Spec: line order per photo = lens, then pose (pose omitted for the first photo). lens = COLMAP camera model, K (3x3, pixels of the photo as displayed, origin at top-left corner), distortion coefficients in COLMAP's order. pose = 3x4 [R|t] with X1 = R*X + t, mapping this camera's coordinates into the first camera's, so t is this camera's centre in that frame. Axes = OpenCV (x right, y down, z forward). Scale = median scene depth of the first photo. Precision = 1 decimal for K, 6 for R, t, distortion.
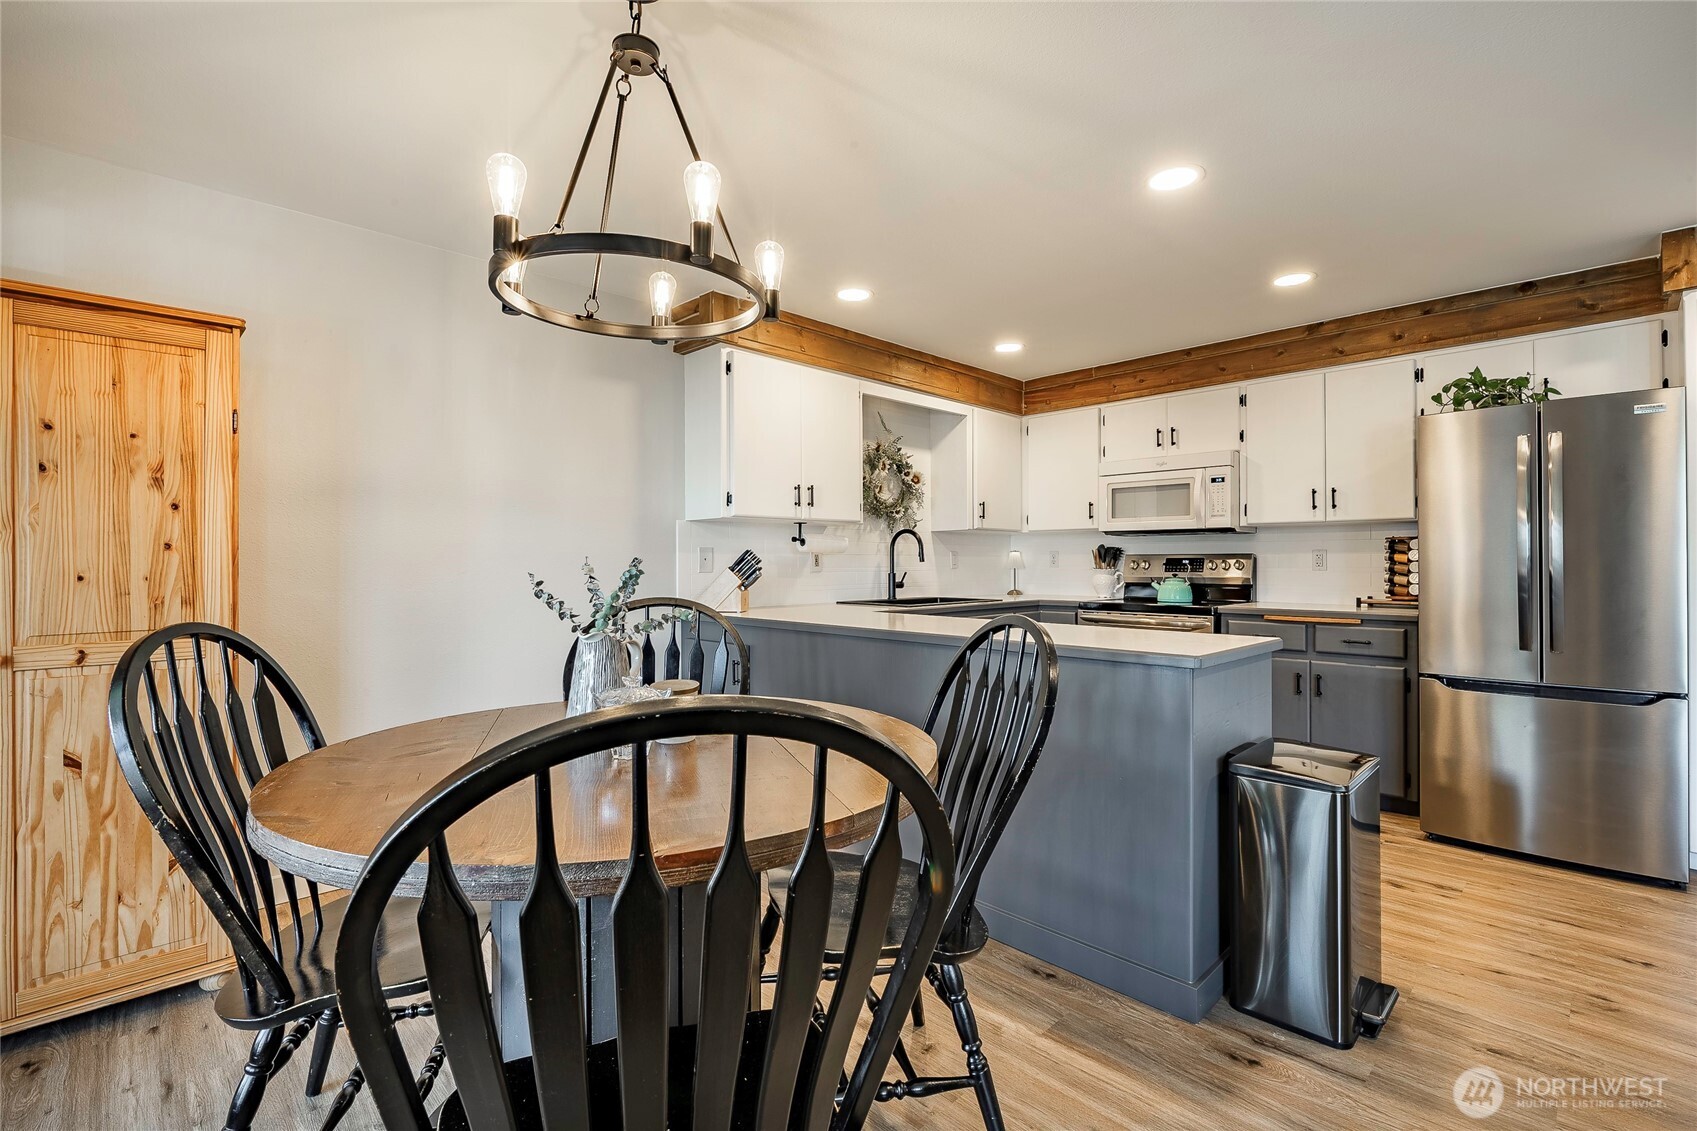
lens RADIAL K [[747.4, 0, 859.4], [0, 747.4, 572.2], [0, 0, 1]] dist [-0.006584, -0.002781]
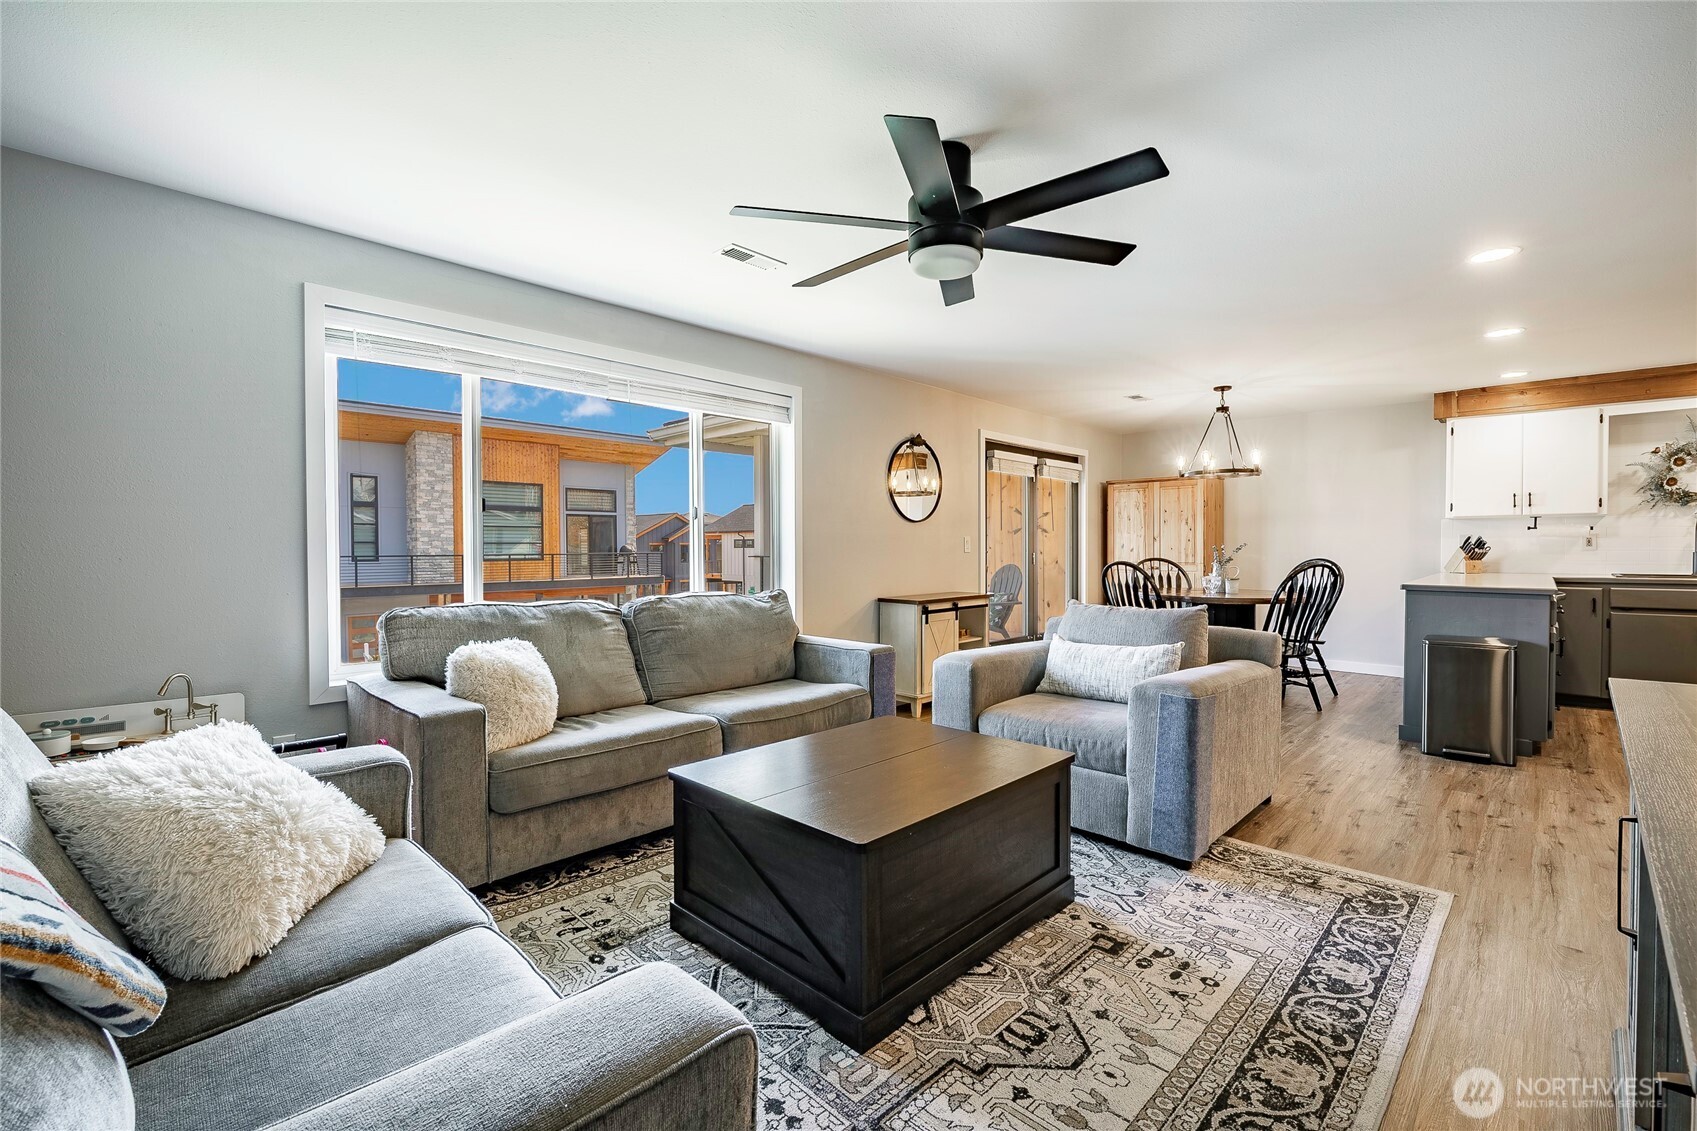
lens RADIAL K [[747.4, 0, 833.7], [0, 747.4, 563.8], [0, 0, 1]] dist [-0.006584, -0.002781]
pose [[0.012378, 0.026429, -0.999574, 1.511986], [-0.010533, 0.999599, 0.026299, 0.003376], [0.999868, 0.010203, 0.012651, -0.447833]]
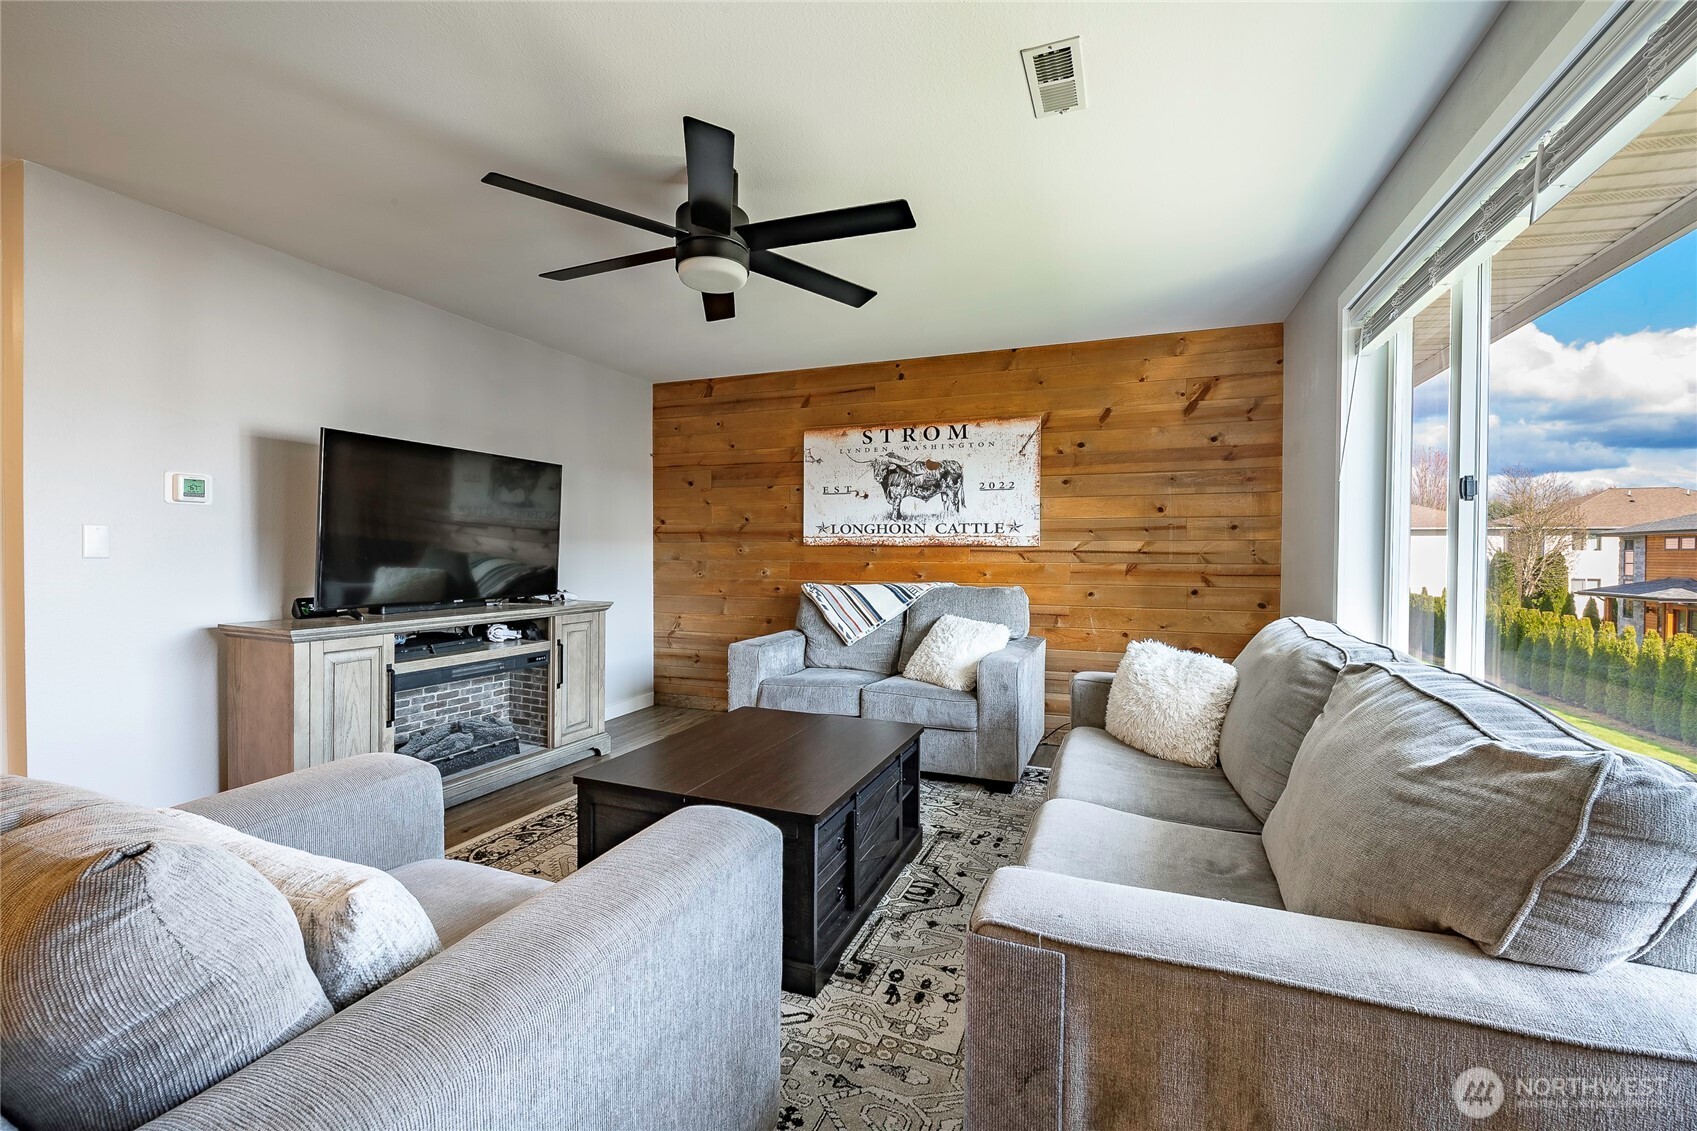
lens RADIAL K [[705.3, 0, 851.8], [0, 705.3, 558.8], [0, 0, 1]] dist [-0.007858, -0.002818]
pose [[-0.406207, -0.006324, 0.913759, 0.172470], [0.008259, 0.999910, 0.010592, 0.005328], [-0.913744, 0.011850, -0.406118, -0.190296]]
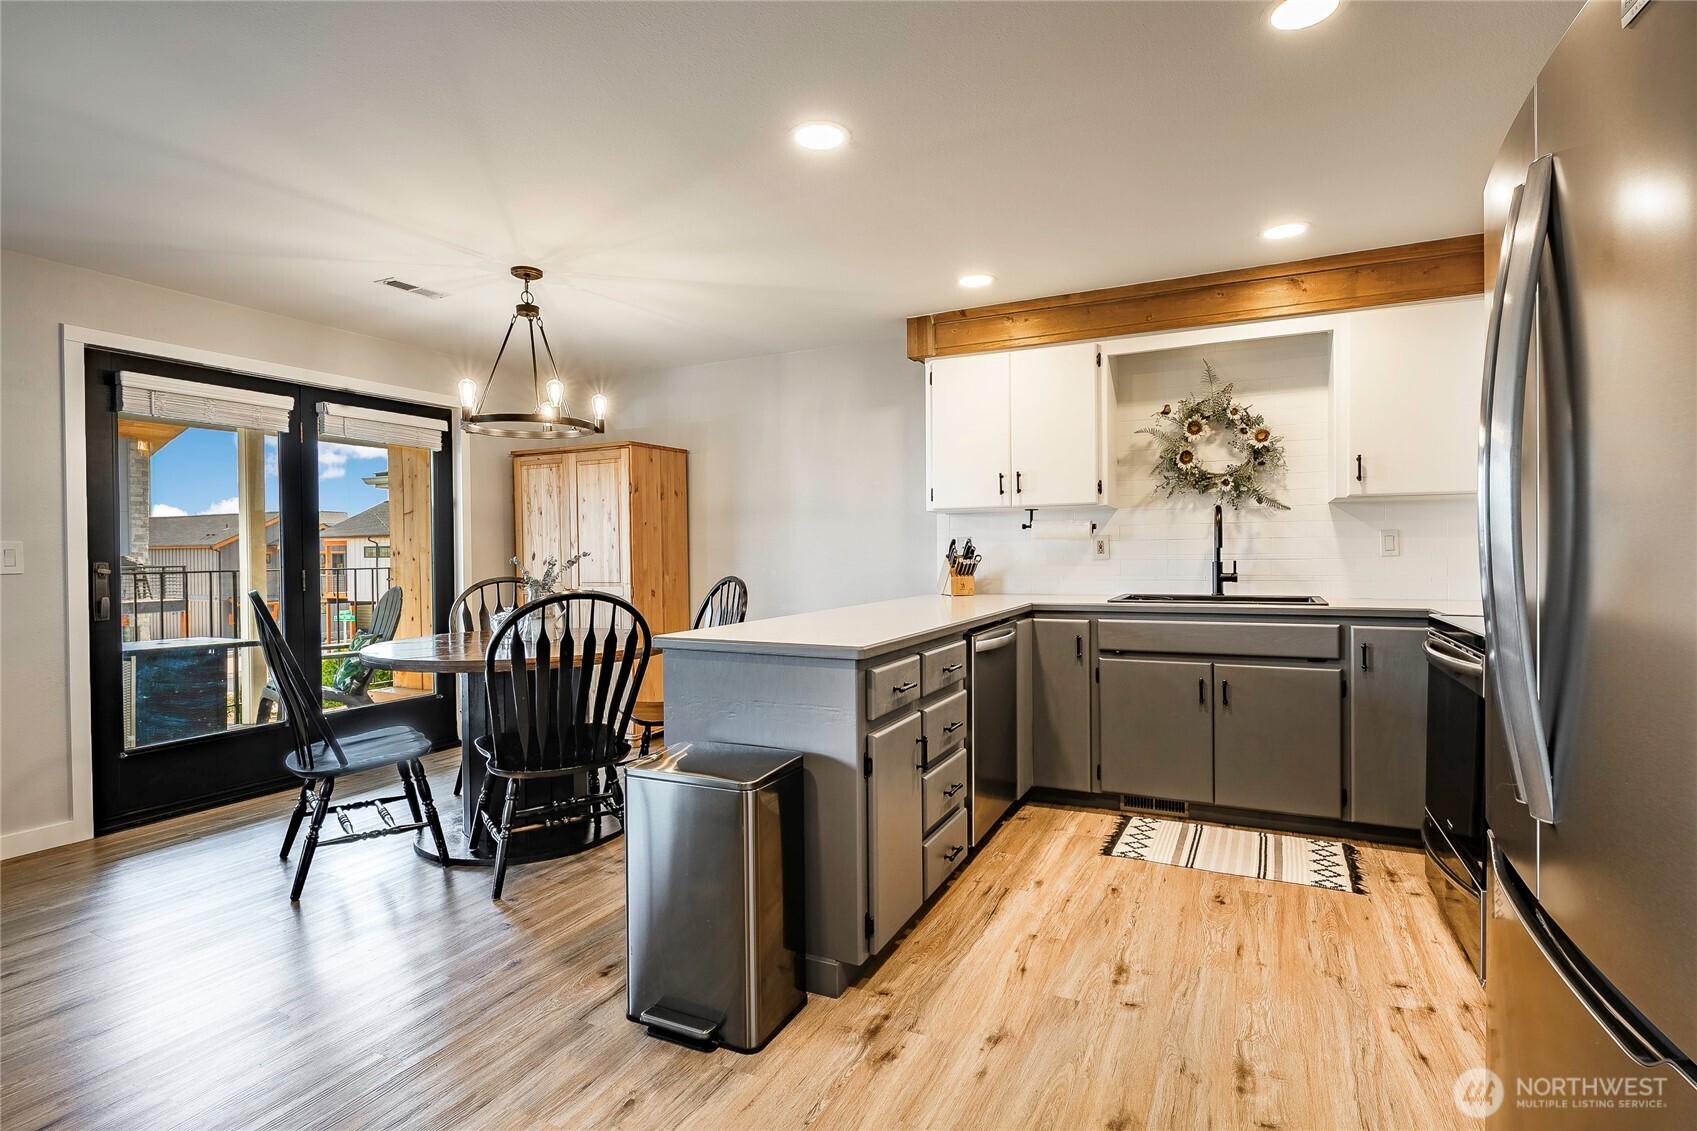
lens RADIAL K [[832.3, 0, 852.1], [0, 832.3, 555.0], [0, 0, 1]] dist [0.008262, 0.000497]
pose [[0.322841, 0.004836, -0.946441, 0.963314], [-0.003821, 0.999985, 0.003806, -0.010891], [0.946445, 0.002387, 0.322855, 0.468877]]
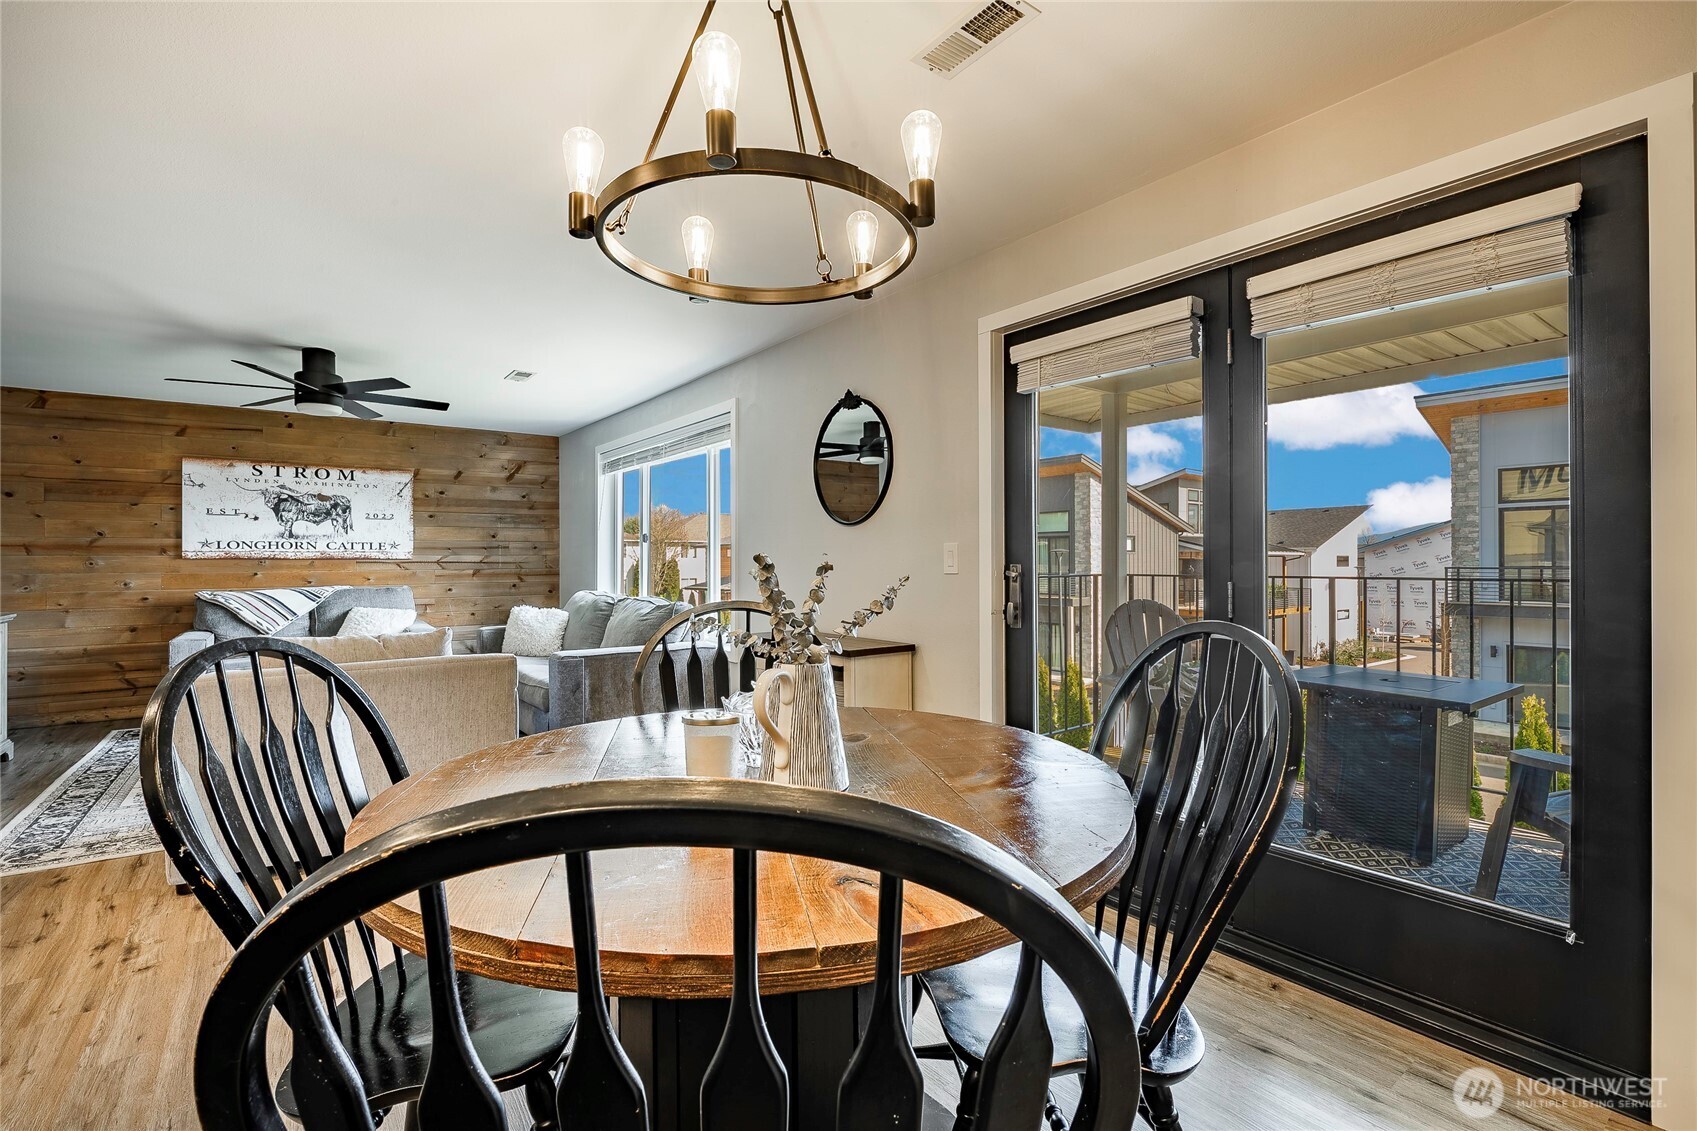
lens RADIAL K [[747.4, 0, 848.6], [0, 747.4, 563.8], [0, 0, 1]] dist [-0.006584, -0.002781]
pose [[-0.991477, 0.007314, 0.130075, -0.203348], [0.009566, 0.999815, 0.016695, -0.009376], [-0.129929, 0.017797, -0.991364, 0.776107]]
